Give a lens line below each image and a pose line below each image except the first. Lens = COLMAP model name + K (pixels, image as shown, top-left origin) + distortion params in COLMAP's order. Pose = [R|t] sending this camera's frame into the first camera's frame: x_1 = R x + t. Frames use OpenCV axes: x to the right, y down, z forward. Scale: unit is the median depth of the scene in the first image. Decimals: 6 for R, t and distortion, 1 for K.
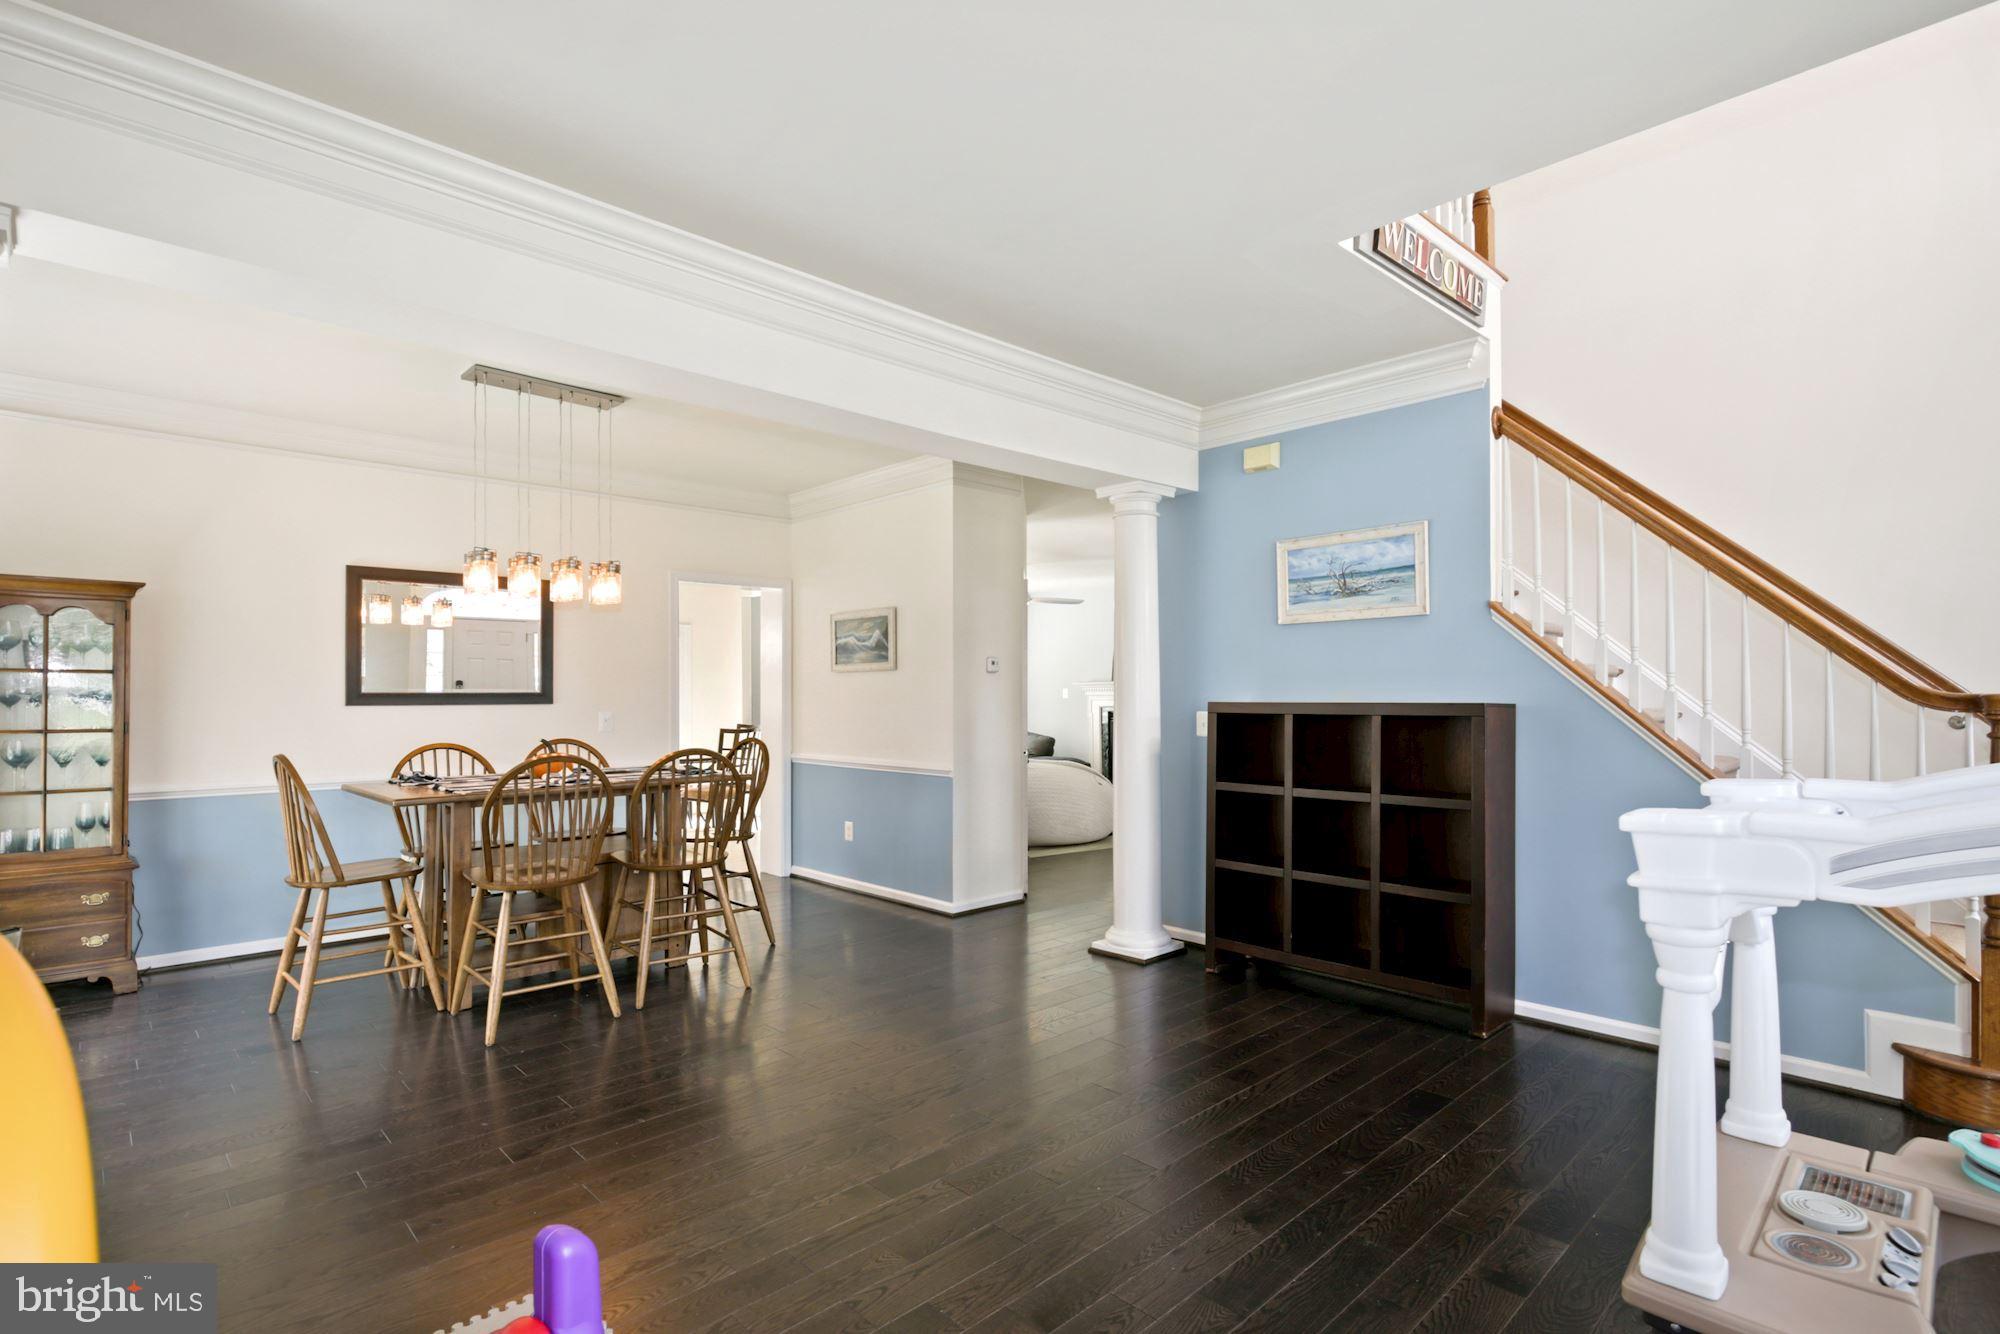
lens RADIAL K [[934.2, 0, 1010.1], [0, 934.2, 681.6], [0, 0, 1]] dist [0.002528, -0.000063]
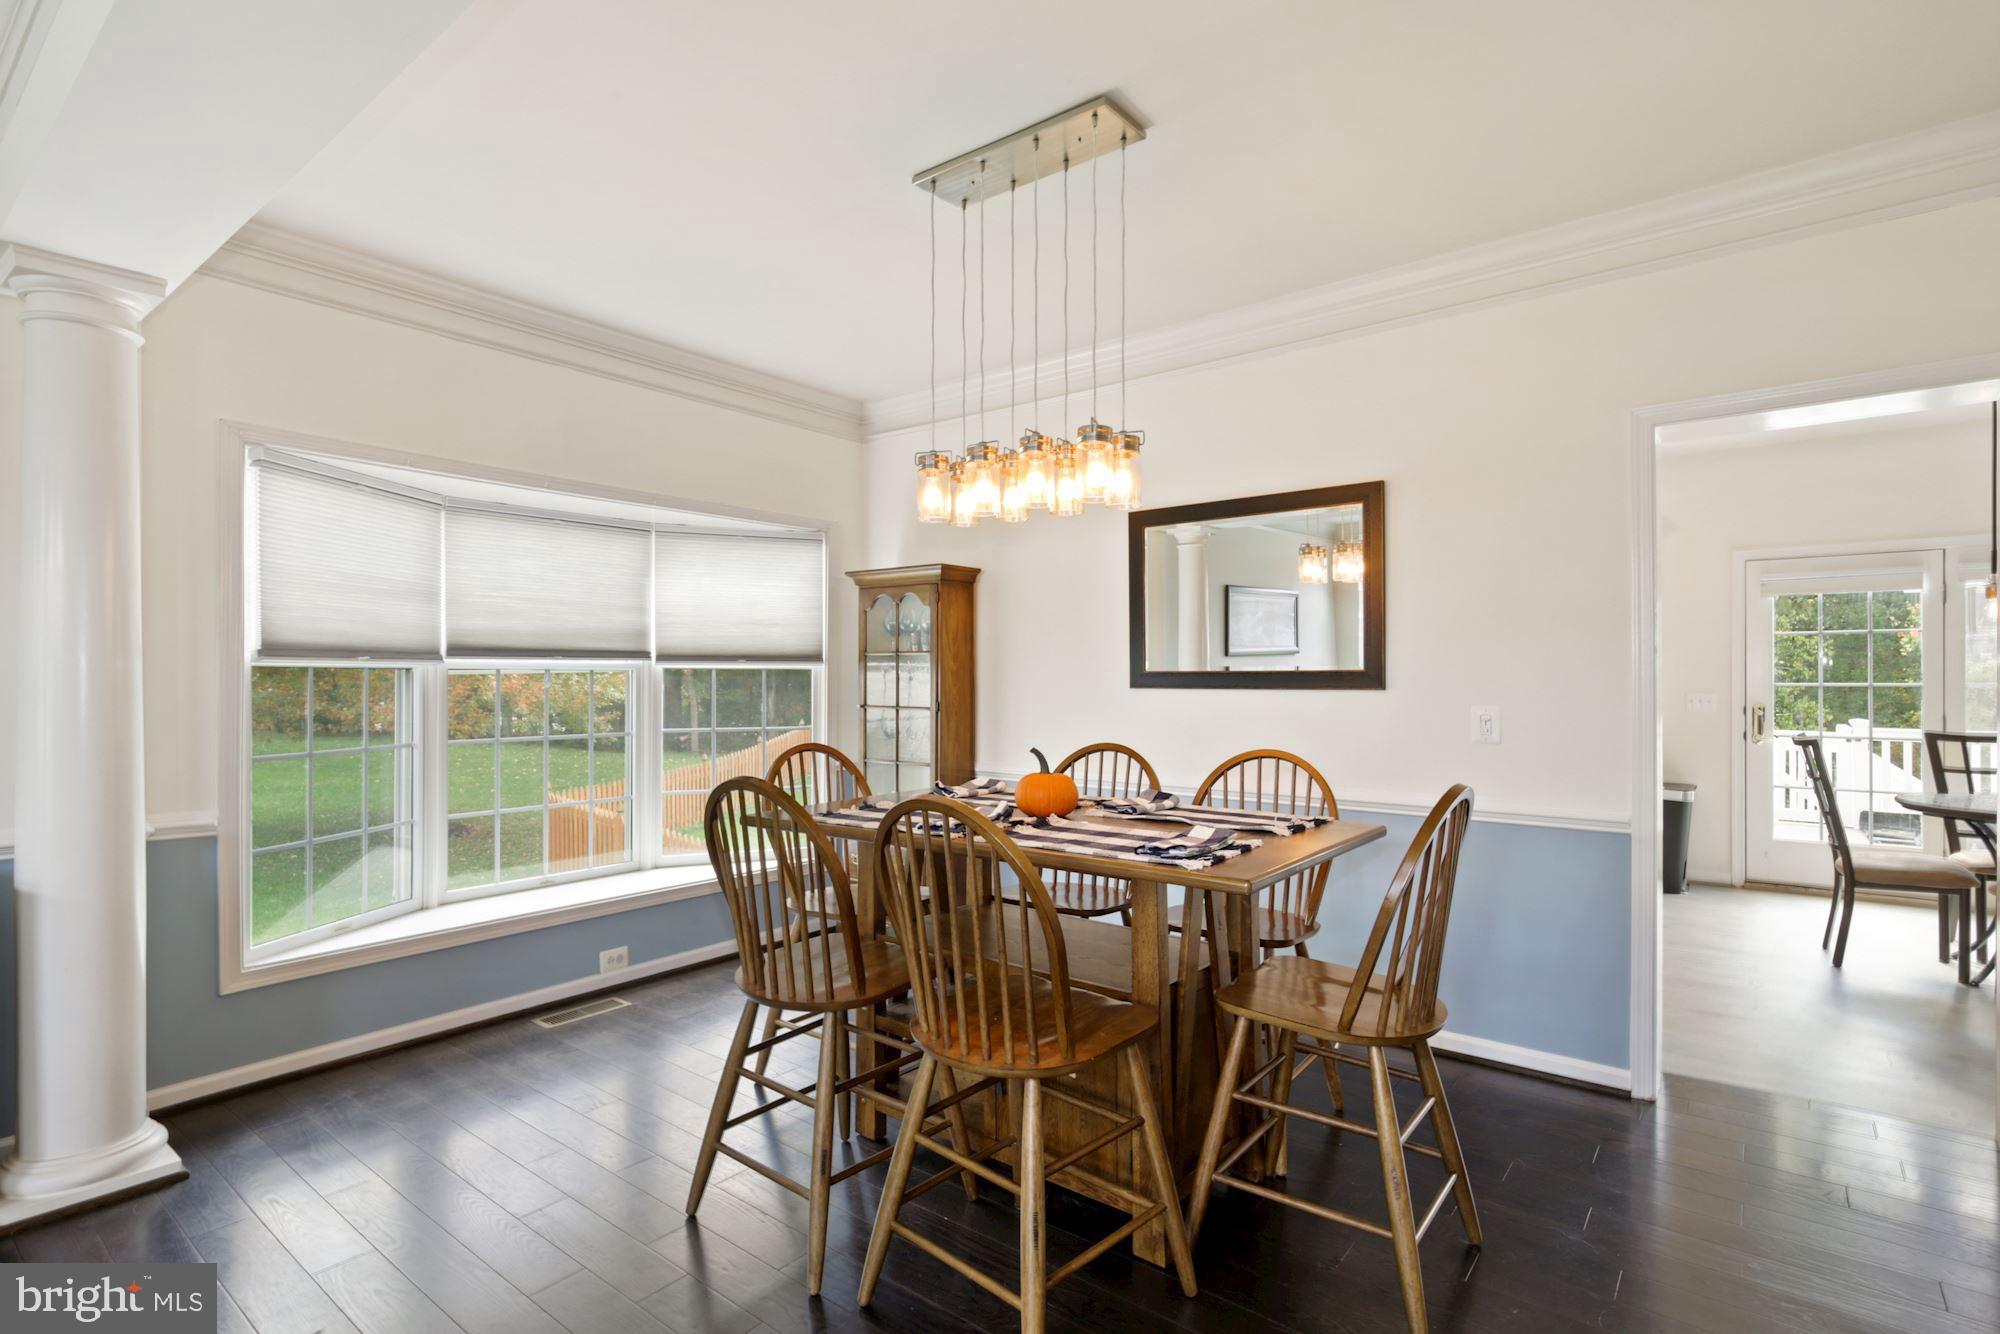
lens RADIAL K [[934.2, 0, 1010.1], [0, 934.2, 681.6], [0, 0, 1]] dist [0.002528, -0.000063]
pose [[0.116777, 0.007873, -0.993127, 0.074840], [0.015185, 0.999838, 0.009711, 0.010849], [0.993042, -0.016214, 0.116638, 0.804089]]
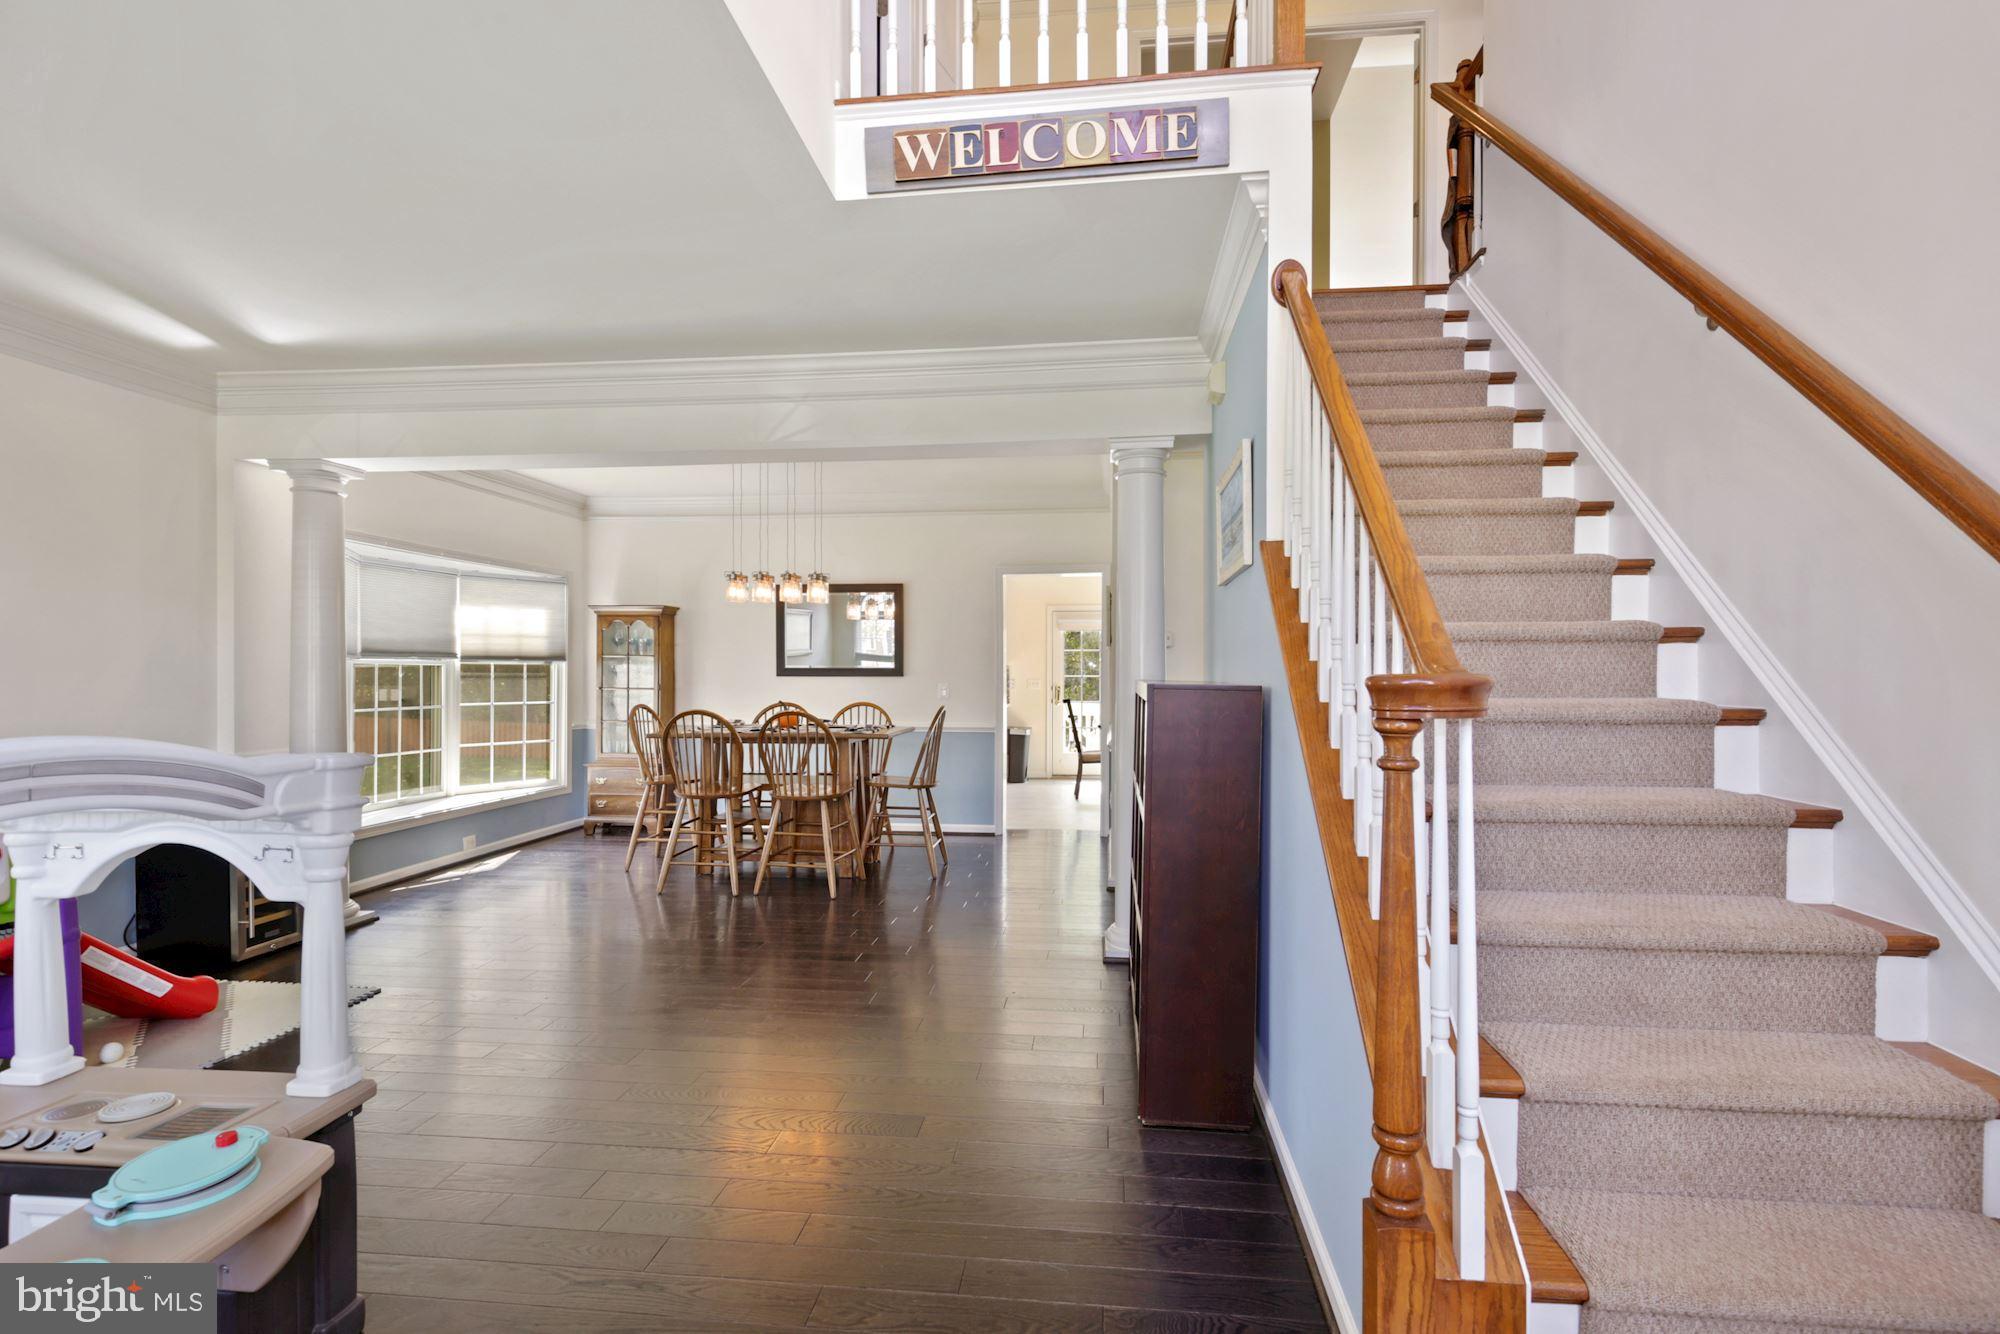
lens RADIAL K [[934.2, 0, 1010.1], [0, 934.2, 681.6], [0, 0, 1]] dist [0.002528, -0.000063]
pose [[0.645062, 0.011136, -0.764049, 0.721686], [0.008092, 0.999738, 0.021403, 0.003907], [0.764088, -0.019989, 0.644803, 0.297605]]
